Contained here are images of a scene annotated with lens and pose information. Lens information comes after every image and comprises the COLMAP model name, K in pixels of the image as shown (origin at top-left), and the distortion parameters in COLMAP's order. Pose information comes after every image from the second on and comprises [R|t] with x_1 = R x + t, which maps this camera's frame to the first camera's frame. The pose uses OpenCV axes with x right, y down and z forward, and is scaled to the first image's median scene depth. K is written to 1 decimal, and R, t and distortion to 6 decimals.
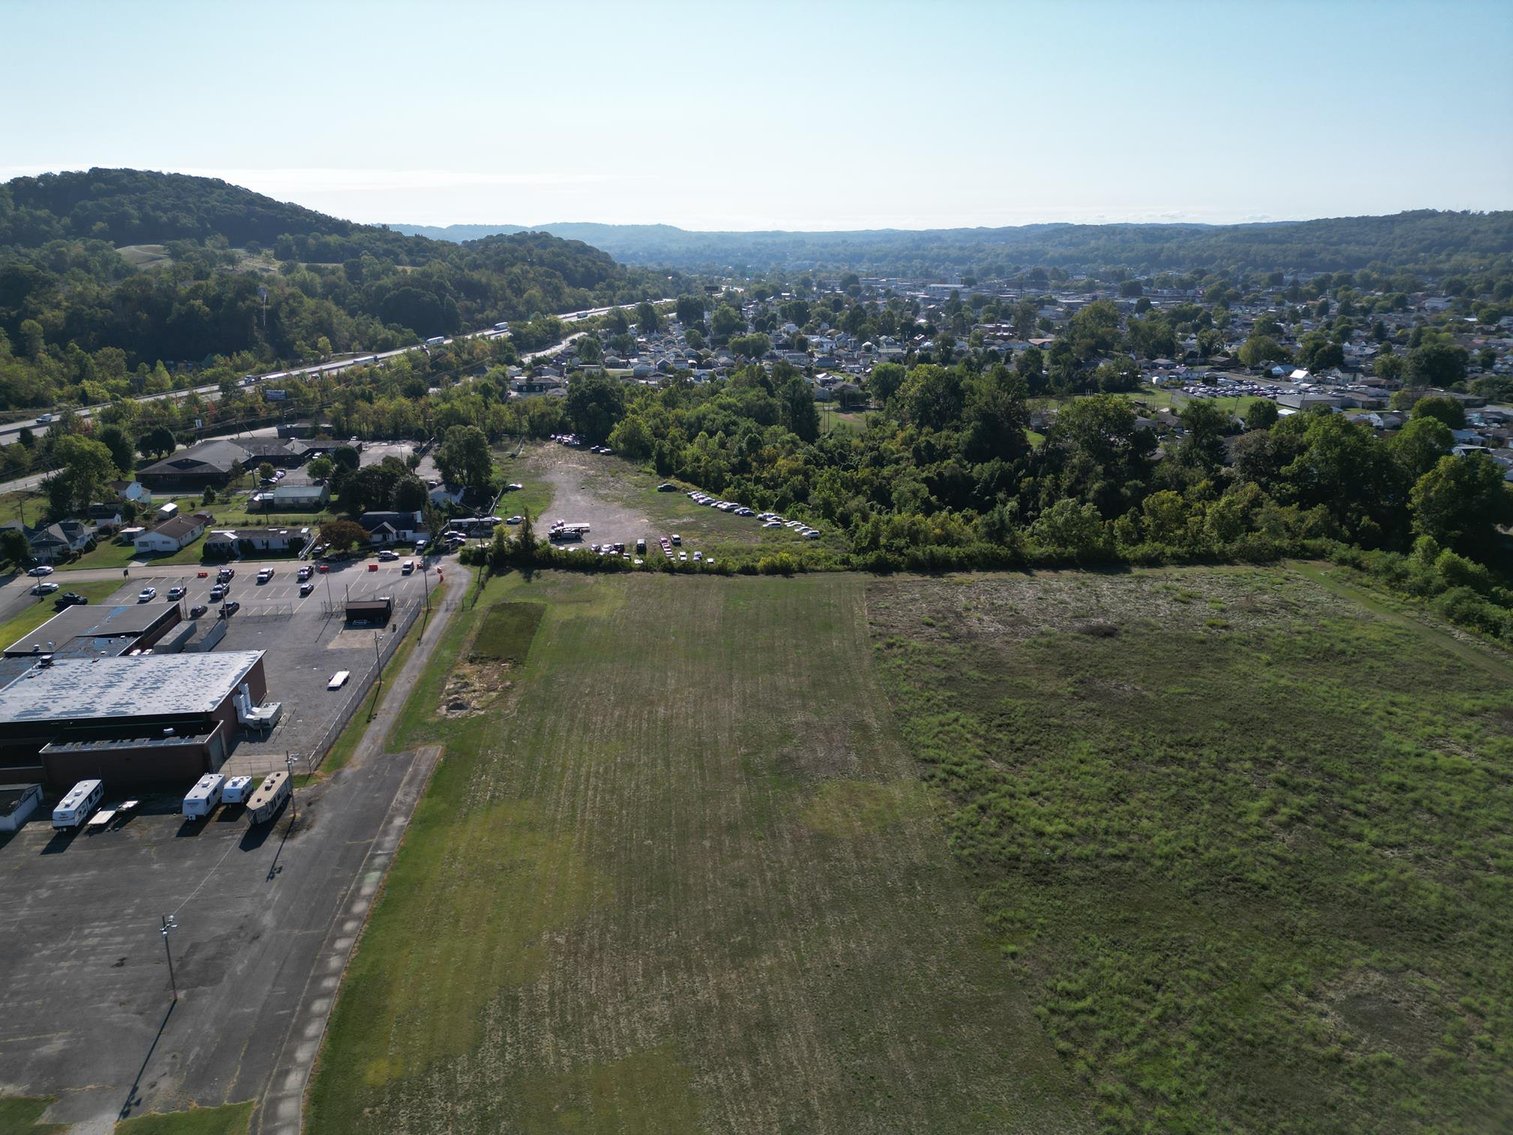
lens RADIAL K [[1052.5, 0, 756.8], [0, 1052.5, 567.1], [0, 0, 1]] dist [0.080670, -0.078795]
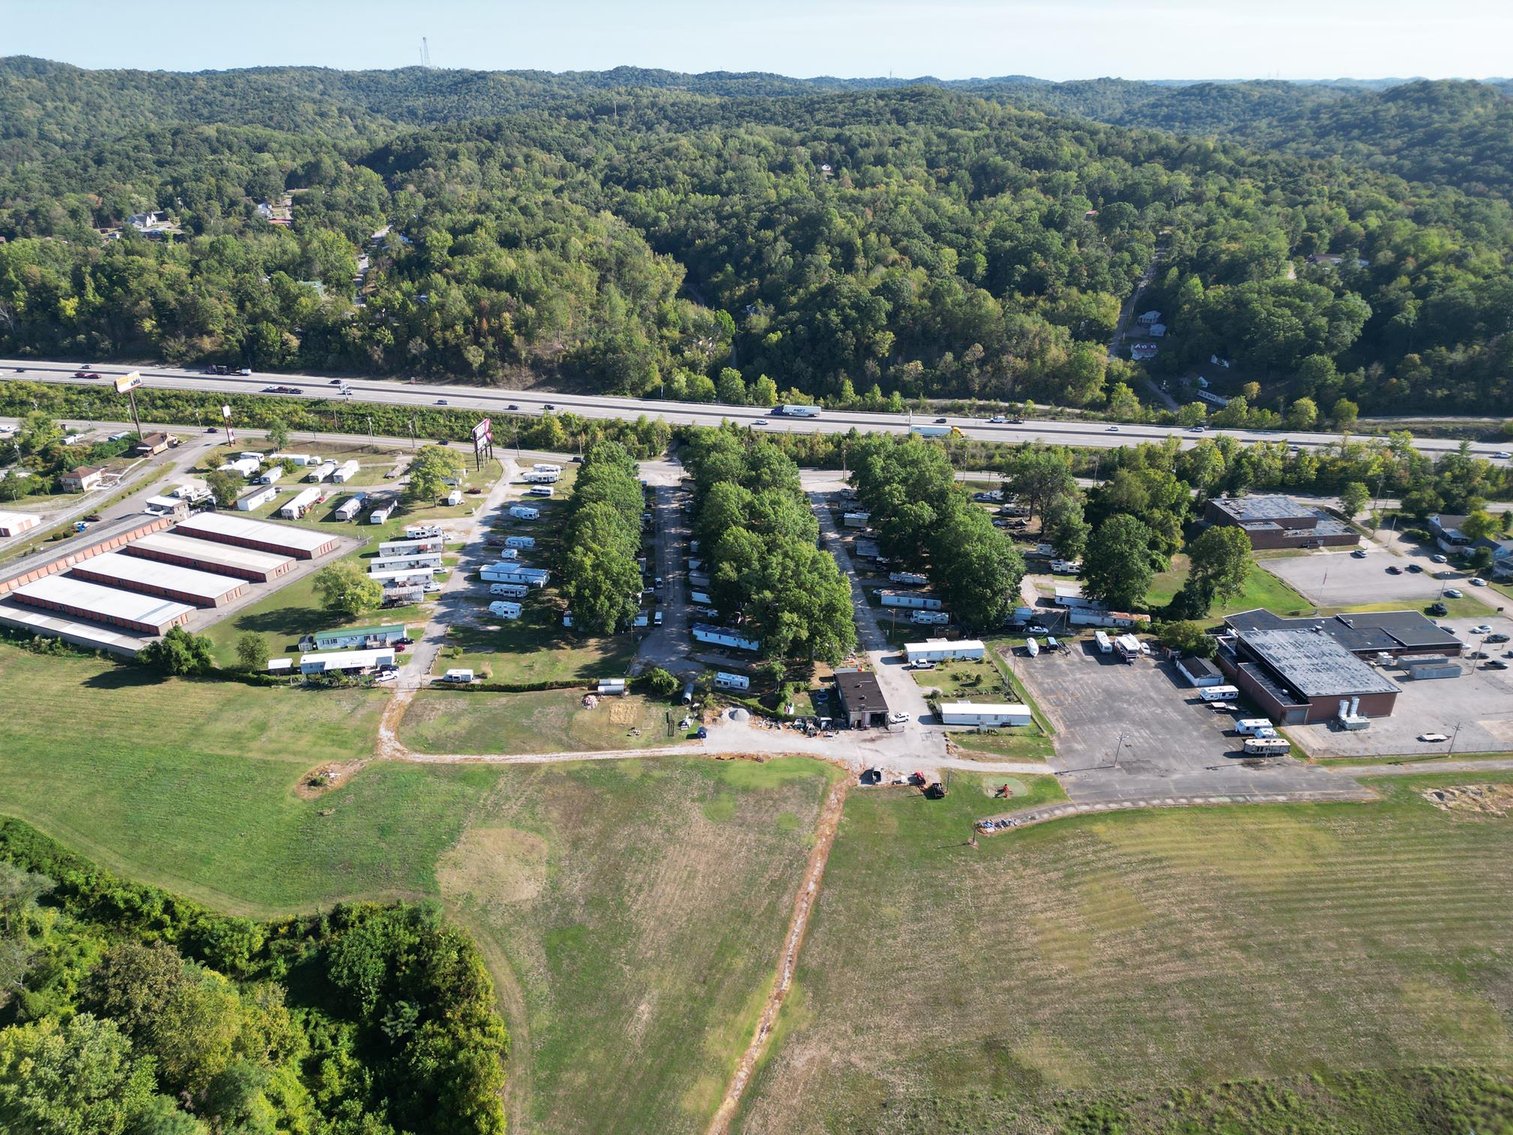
lens RADIAL K [[1052.7, 0, 755.4], [0, 1052.7, 569.3], [0, 0, 1]] dist [0.093015, -0.105443]
pose [[-0.015429, 0.414731, -0.909813, 0.784763], [-0.298192, 0.866607, 0.400092, -0.371299], [0.954381, 0.277472, 0.110298, -0.068479]]
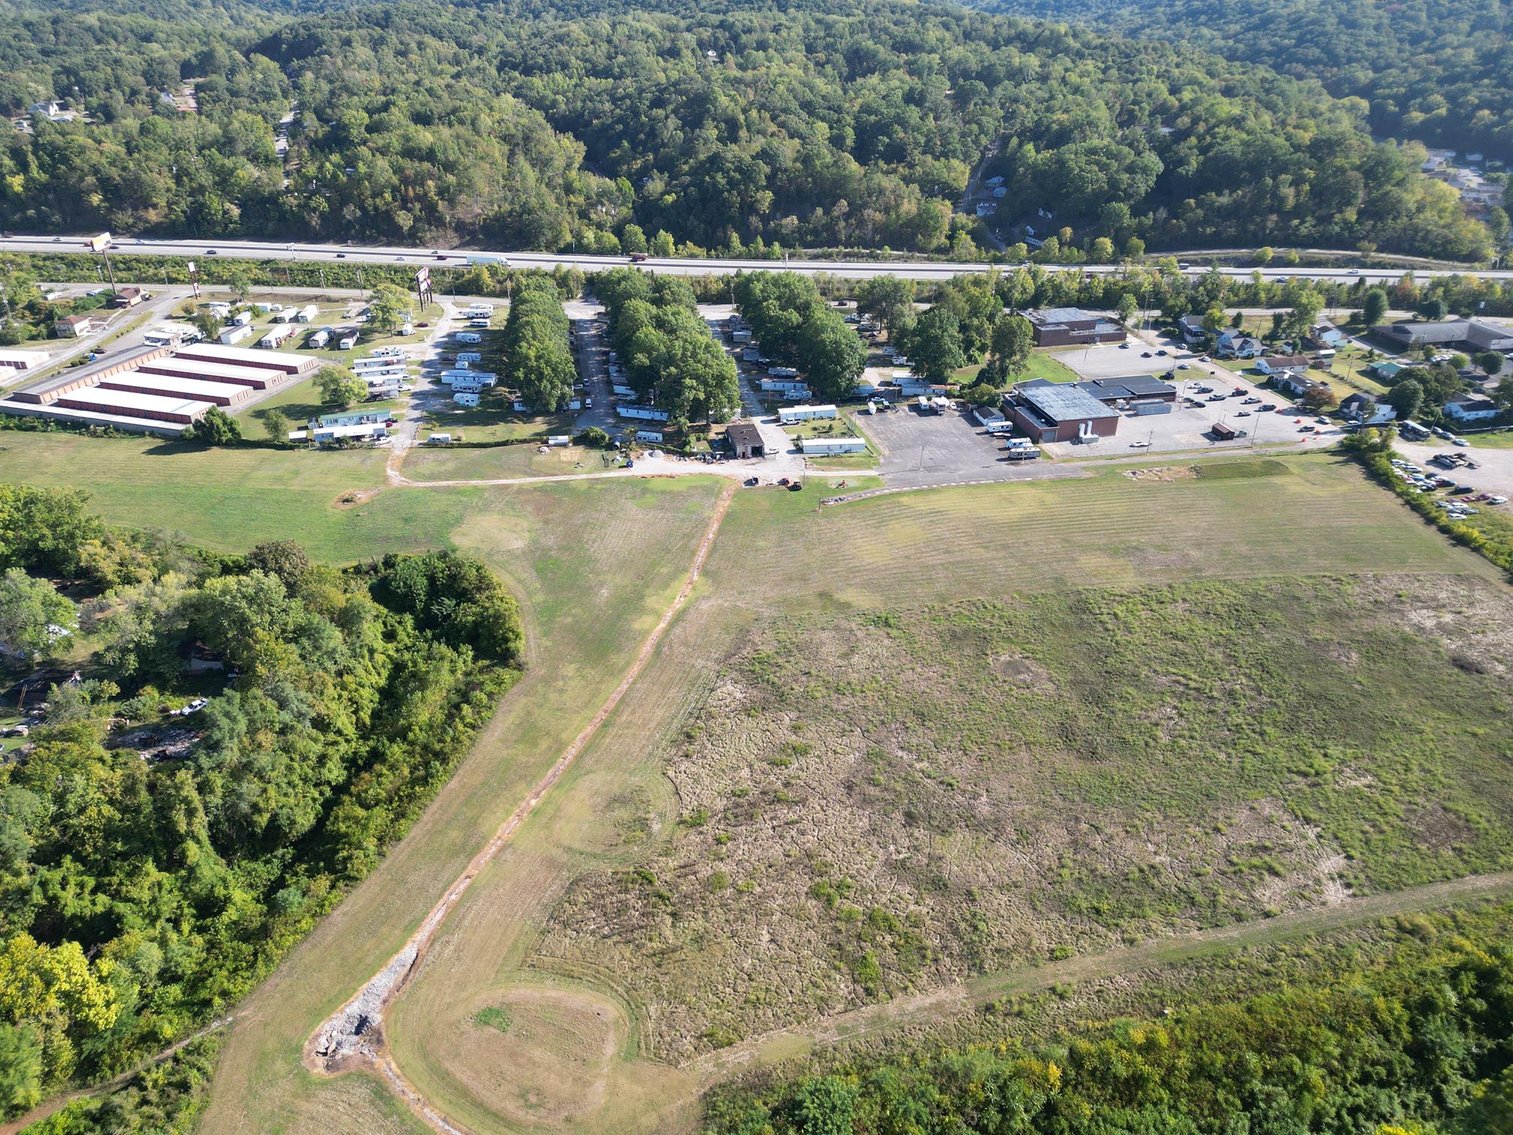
lens RADIAL K [[1058.4, 0, 755.3], [0, 1058.4, 561.7], [0, 0, 1]] dist [0.075671, -0.072823]
pose [[0.079436, 0.480310, -0.873494, 1.365901], [-0.295755, 0.848163, 0.439486, -0.365533], [0.951955, 0.223430, 0.209429, -0.067233]]
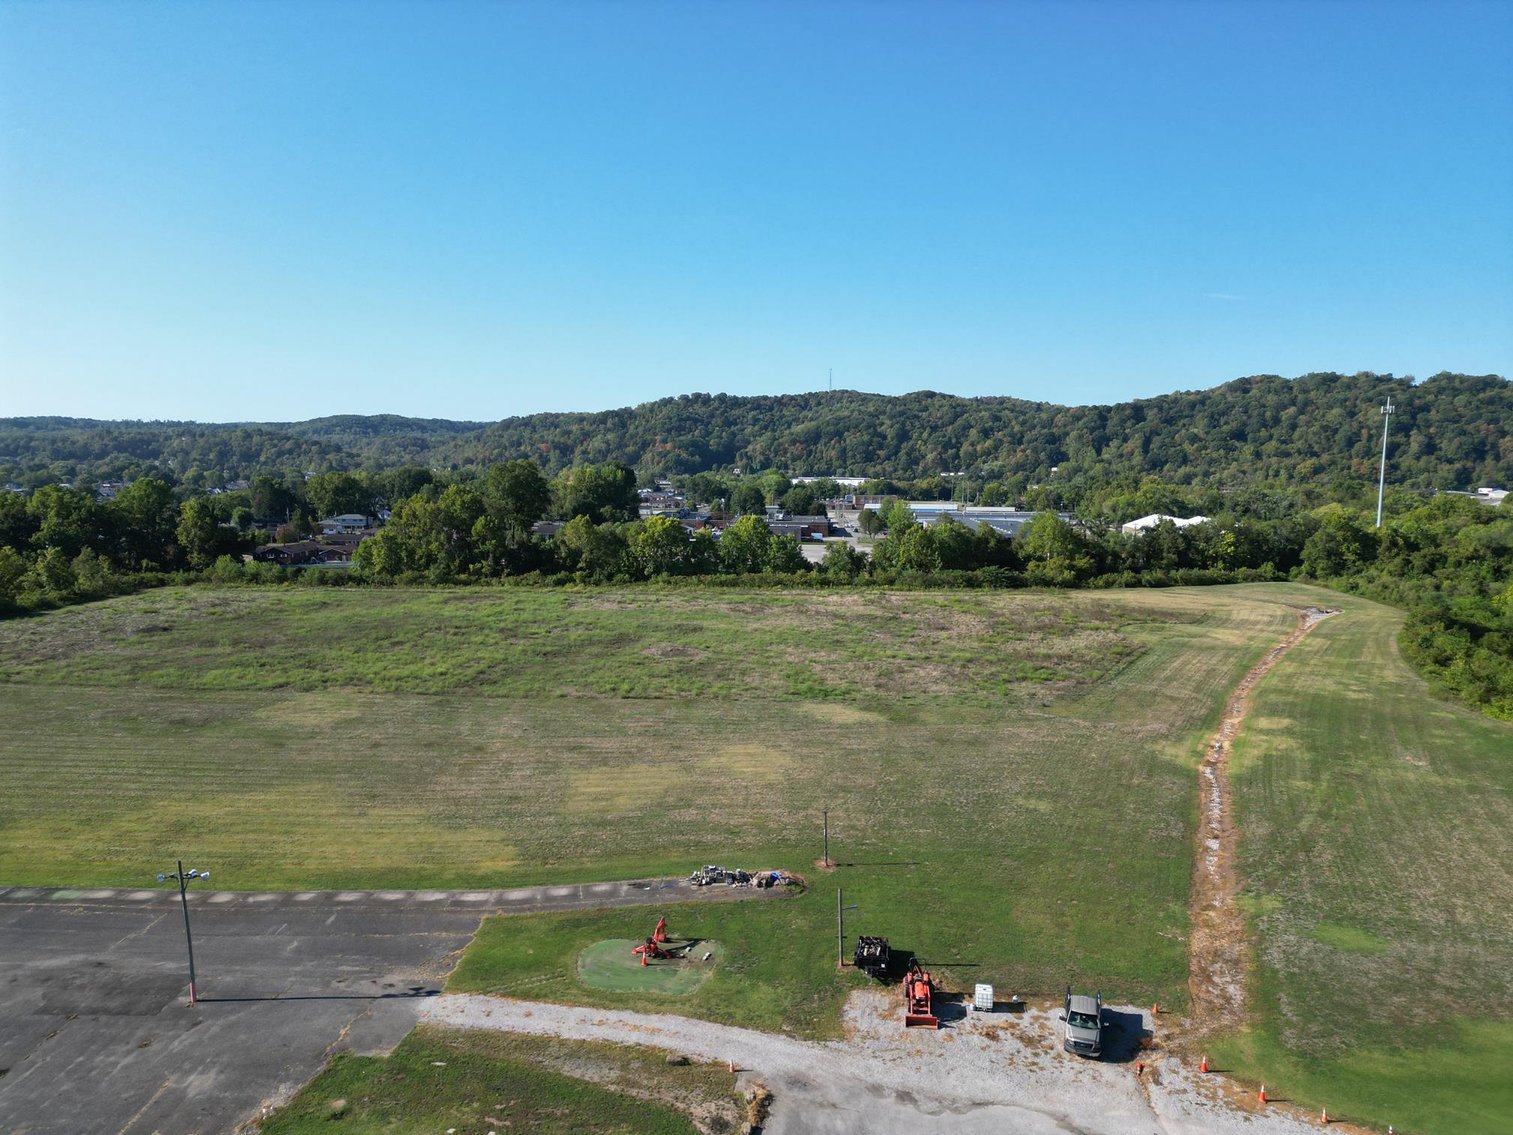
lens RADIAL K [[1058.4, 0, 755.3], [0, 1058.4, 561.7], [0, 0, 1]] dist [0.075671, -0.072823]
pose [[0.163503, -0.096514, 0.981810, -0.611134], [0.285247, 0.957320, 0.046604, 0.121142], [-0.944405, 0.272439, 0.184055, 0.275676]]
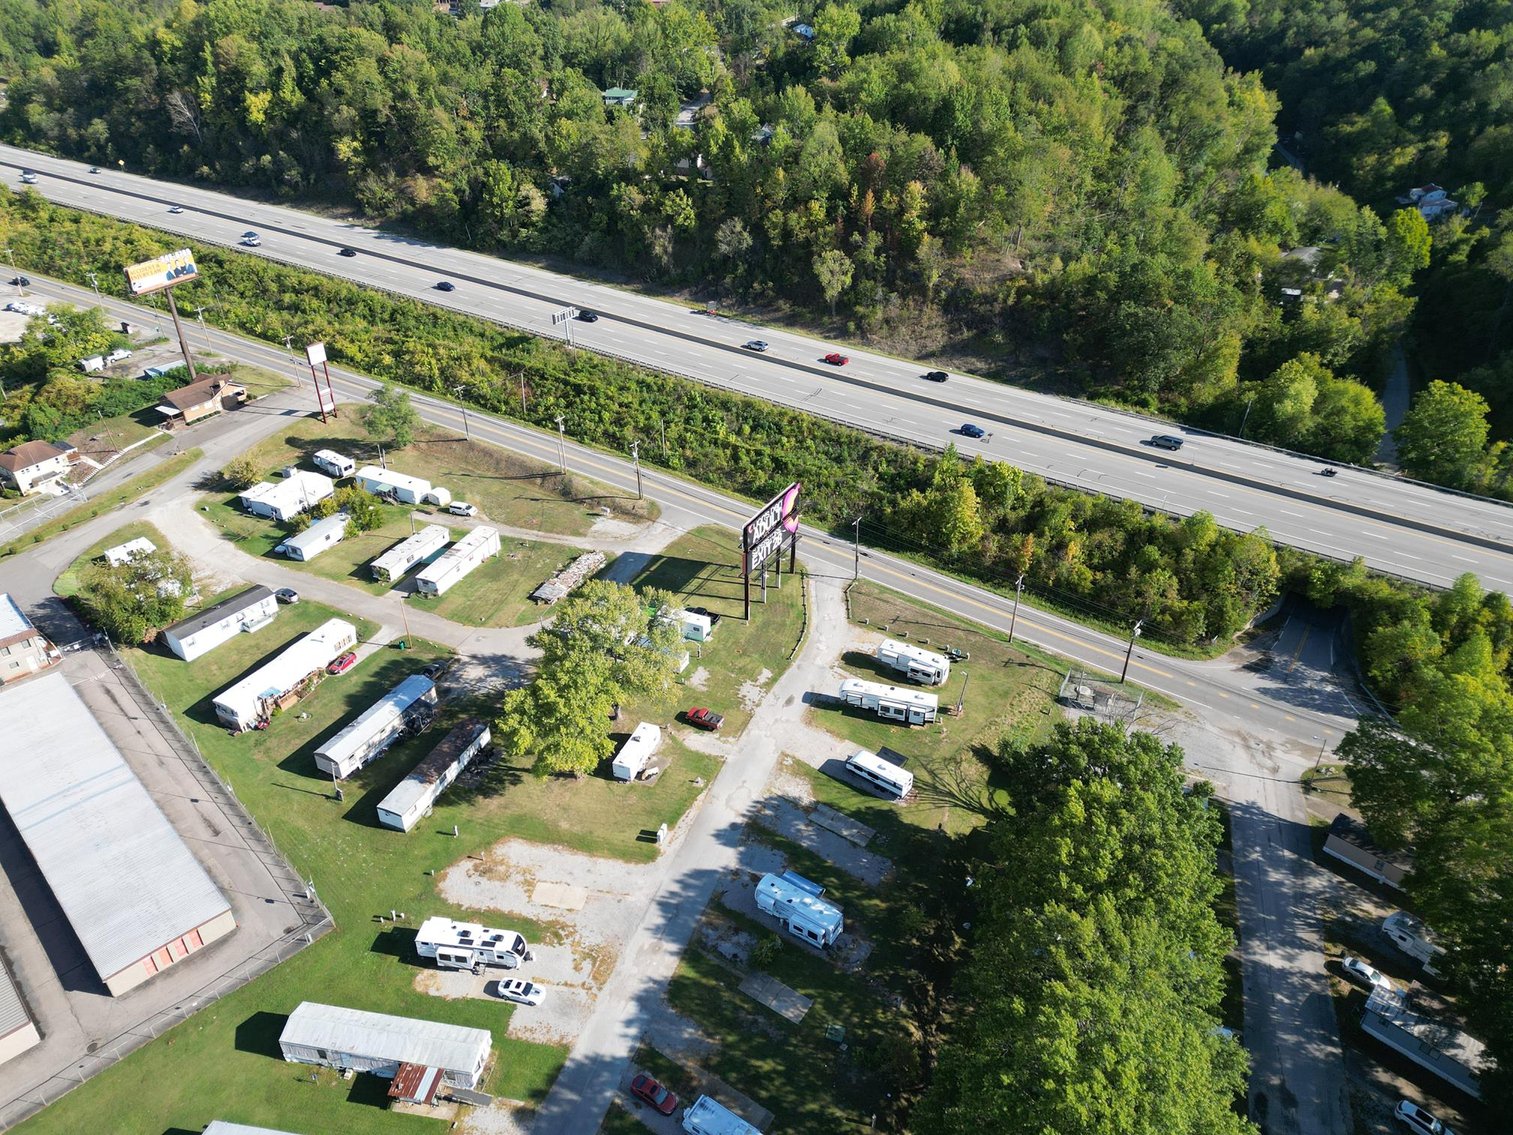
lens RADIAL K [[1053.8, 0, 755.3], [0, 1053.8, 565.2], [0, 0, 1]] dist [0.078244, -0.075098]
pose [[-0.408923, 0.492415, -0.768316, -0.709505], [-0.271016, 0.738412, 0.617493, -0.049646], [0.871397, 0.460733, -0.168501, -0.307935]]
